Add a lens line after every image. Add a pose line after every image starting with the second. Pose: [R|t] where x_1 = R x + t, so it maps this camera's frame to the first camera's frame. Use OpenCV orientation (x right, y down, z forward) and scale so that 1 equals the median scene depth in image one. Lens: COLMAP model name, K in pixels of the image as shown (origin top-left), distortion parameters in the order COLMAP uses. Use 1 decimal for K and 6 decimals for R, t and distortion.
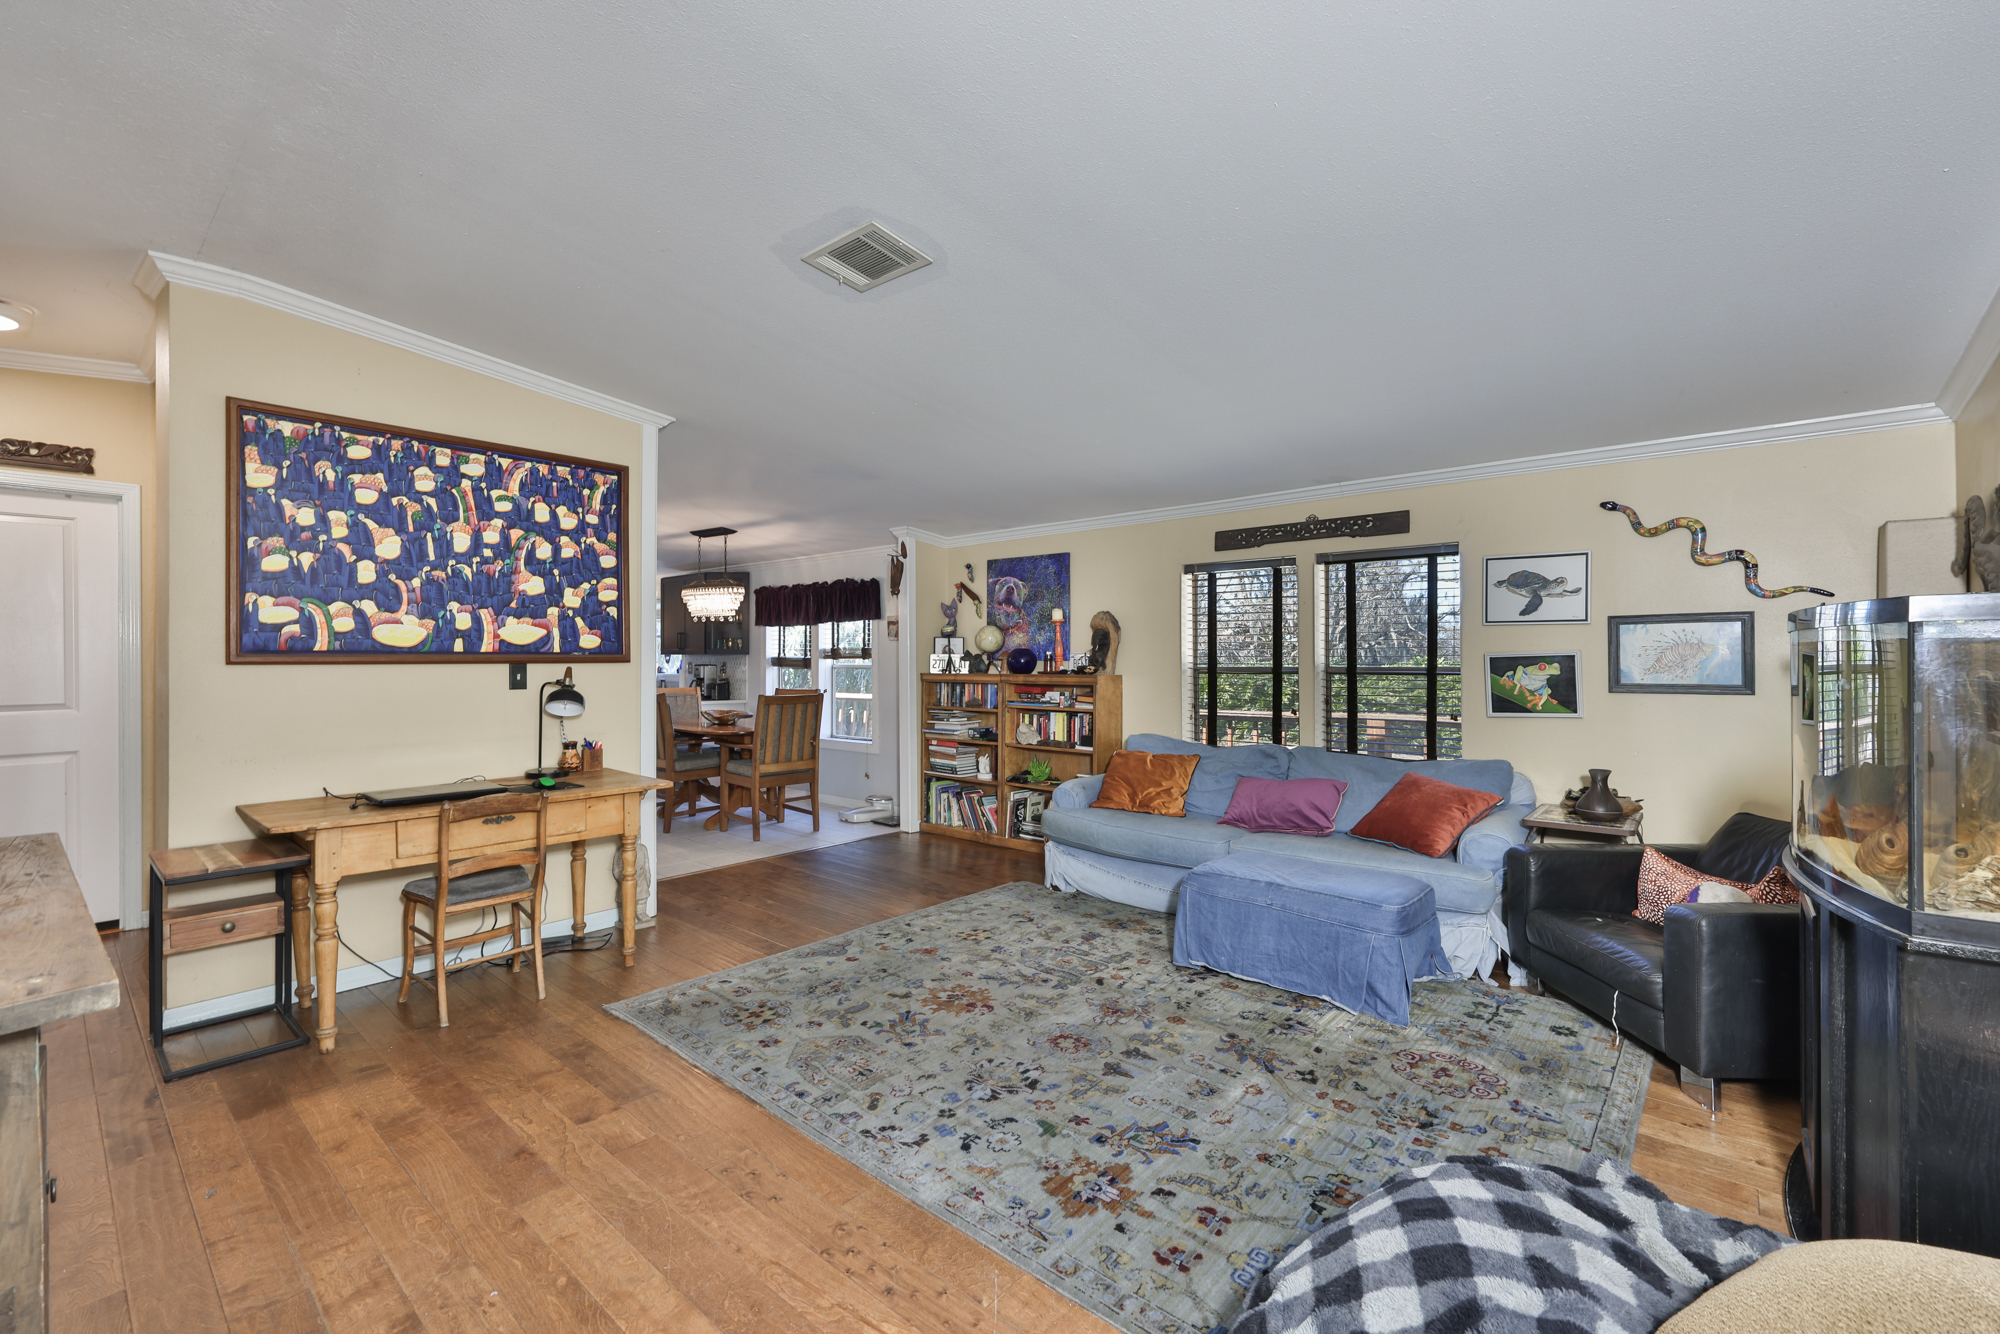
lens RADIAL K [[844.6, 0, 1004.6], [0, 844.6, 658.6], [0, 0, 1]] dist [-0.001408, -0.000034]
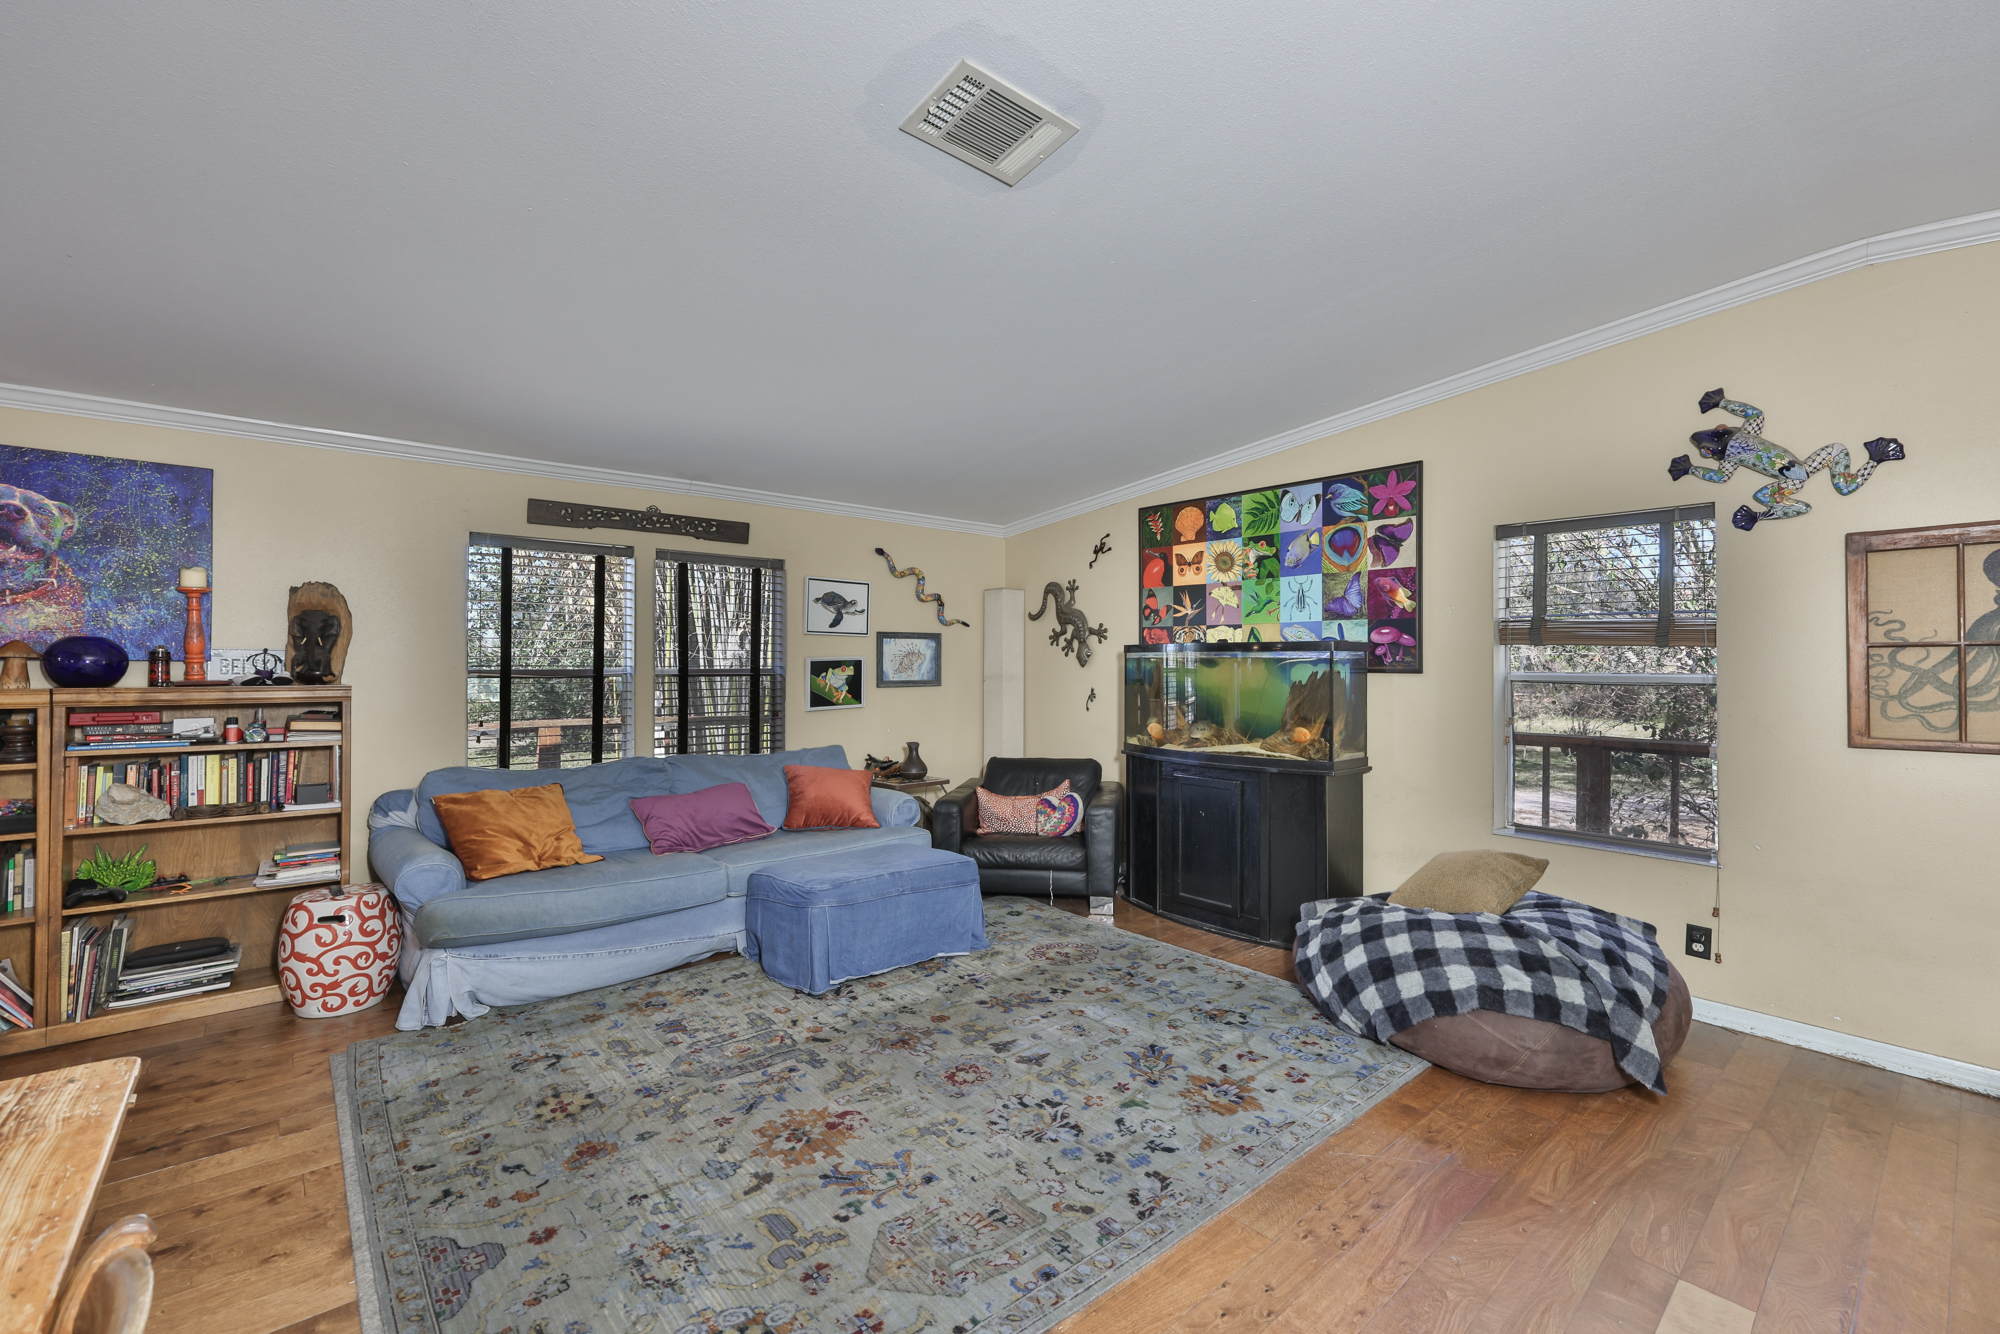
lens RADIAL K [[844.6, 0, 1004.6], [0, 844.6, 658.6], [0, 0, 1]] dist [-0.001408, -0.000034]
pose [[0.144732, 0.007112, 0.989445, -0.633567], [-0.007428, 0.999954, -0.006101, 0.000156], [-0.989443, -0.006467, 0.144778, 0.619956]]
